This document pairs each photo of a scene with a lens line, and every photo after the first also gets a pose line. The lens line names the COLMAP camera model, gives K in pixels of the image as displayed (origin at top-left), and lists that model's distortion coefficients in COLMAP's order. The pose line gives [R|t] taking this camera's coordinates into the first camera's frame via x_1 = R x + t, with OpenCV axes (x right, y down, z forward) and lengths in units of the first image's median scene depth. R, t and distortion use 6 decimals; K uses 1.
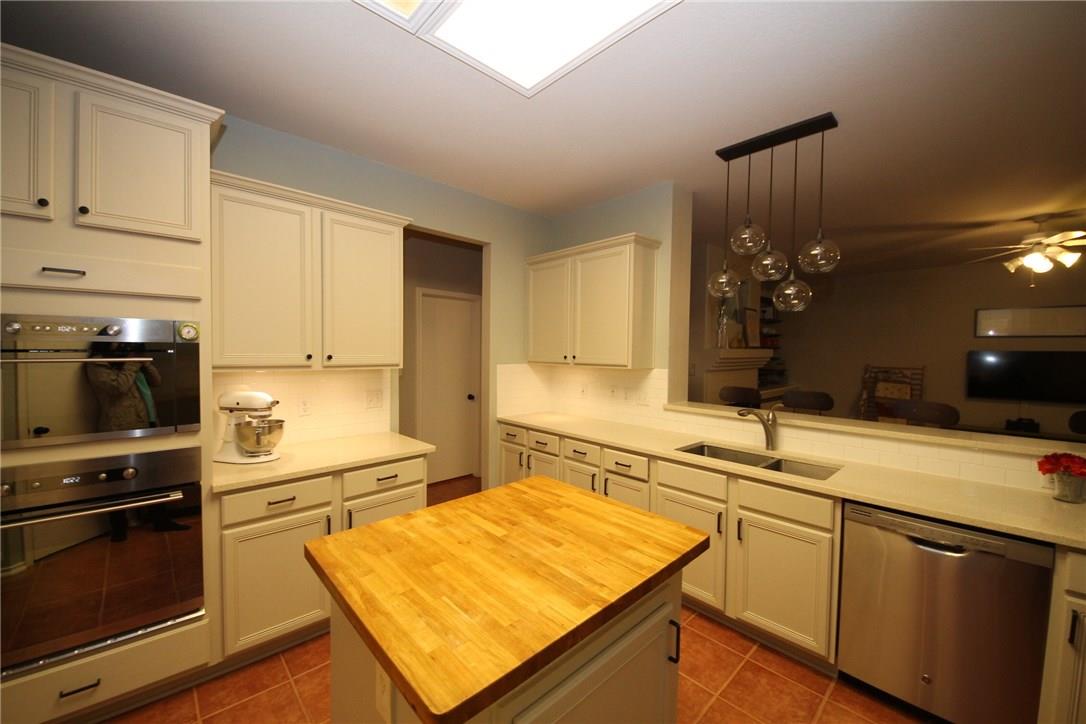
lens RADIAL K [[414.5, 0, 543.0], [0, 414.5, 362.0], [0, 0, 1]] dist [0.032329, -0.024544]
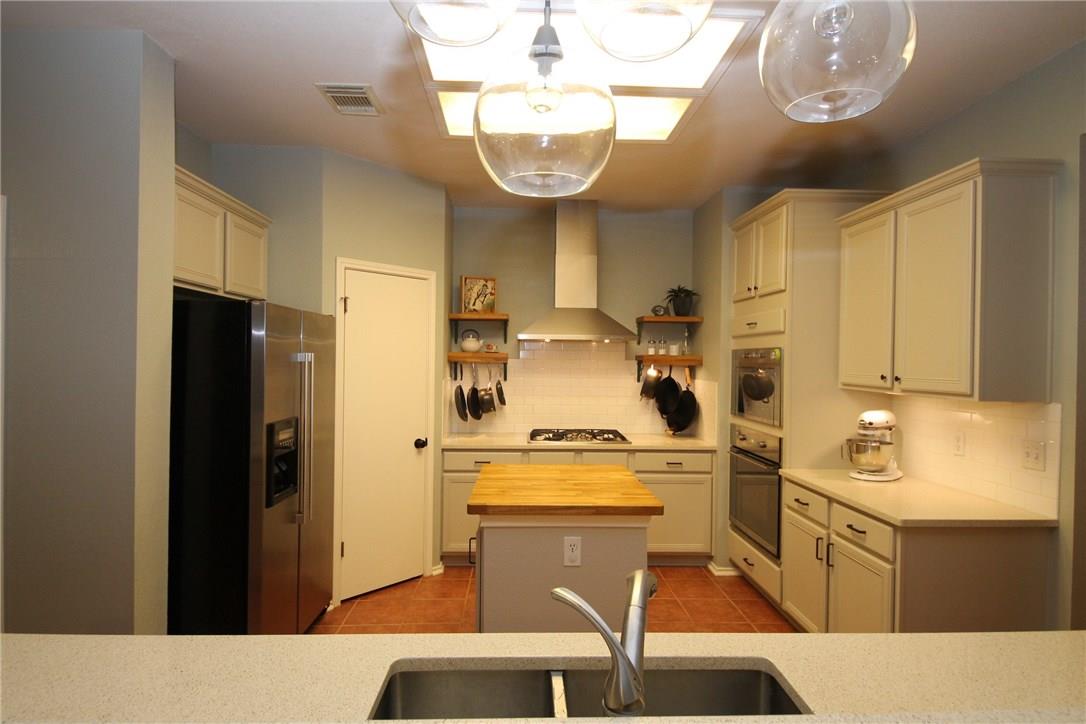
lens RADIAL K [[587.5, 0, 546.0], [0, 587.5, 363.3], [0, 0, 1]] dist [0.052716, -0.045715]
pose [[-0.655598, -0.015475, -0.754952, 1.262201], [-0.045707, 0.998770, 0.019219, -0.049857], [0.753726, 0.047107, -0.655499, 1.839265]]
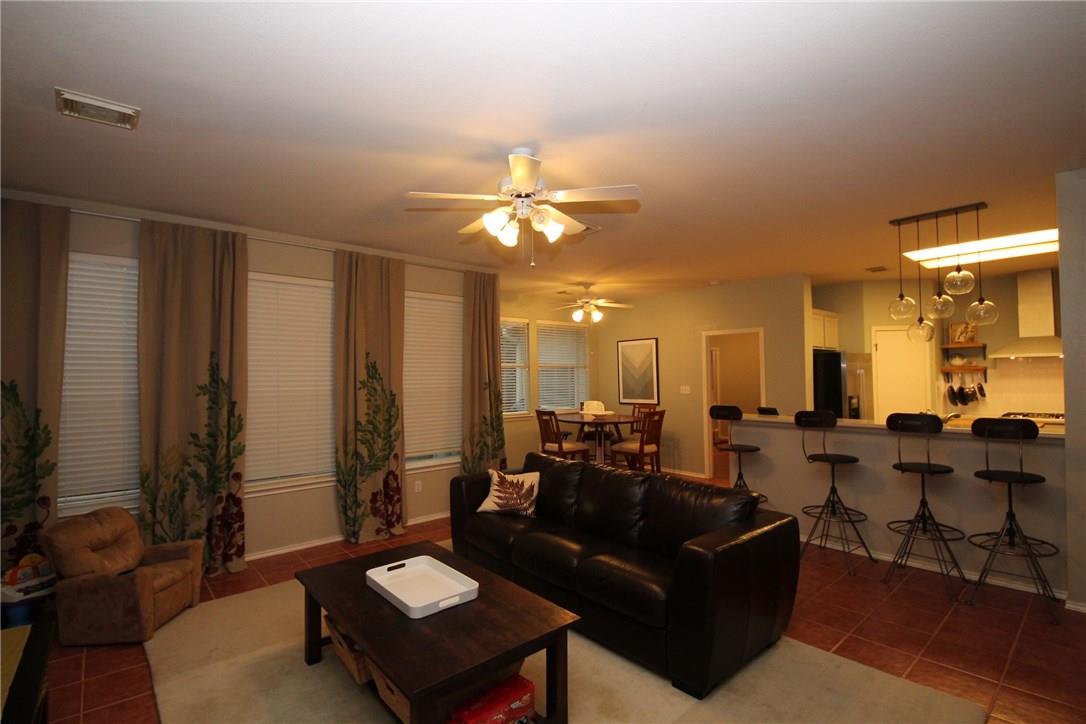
lens RADIAL K [[499.1, 0, 545.0], [0, 499.1, 360.1], [0, 0, 1]] dist [0.003362, -0.000074]
pose [[-0.999214, 0.001666, 0.039614, 2.688185], [0.001803, 0.999993, 0.003403, -0.106988], [-0.039608, 0.003472, -0.999209, 4.090378]]
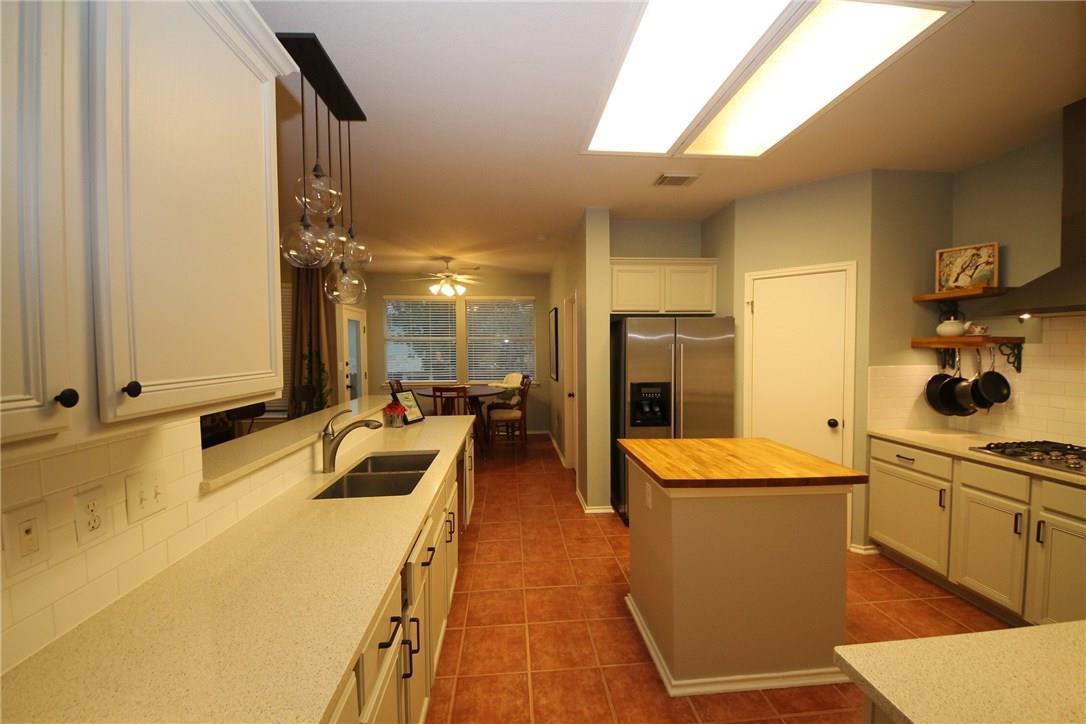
lens RADIAL K [[414.5, 0, 543.0], [0, 414.5, 362.0], [0, 0, 1]] dist [0.032329, -0.024544]
pose [[-0.781787, -0.028135, 0.622911, -0.426391], [0.016413, 0.997707, 0.065663, -0.069752], [-0.623330, 0.061558, -0.779532, 2.140240]]
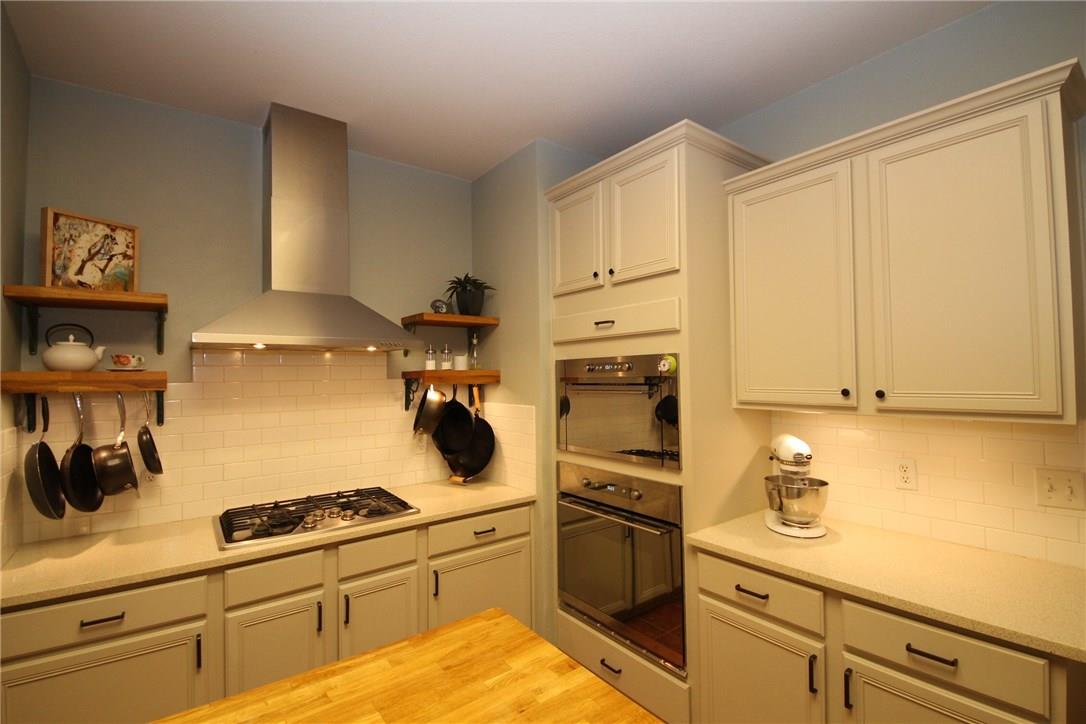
lens RADIAL K [[488.8, 0, 543.0], [0, 488.8, 362.0], [0, 0, 1]] dist [0.030741, -0.028119]
pose [[-0.114764, -0.039761, -0.992597, 0.338500], [-0.019578, 0.999095, -0.037757, -0.031953], [0.993200, 0.015100, -0.115438, 0.894827]]
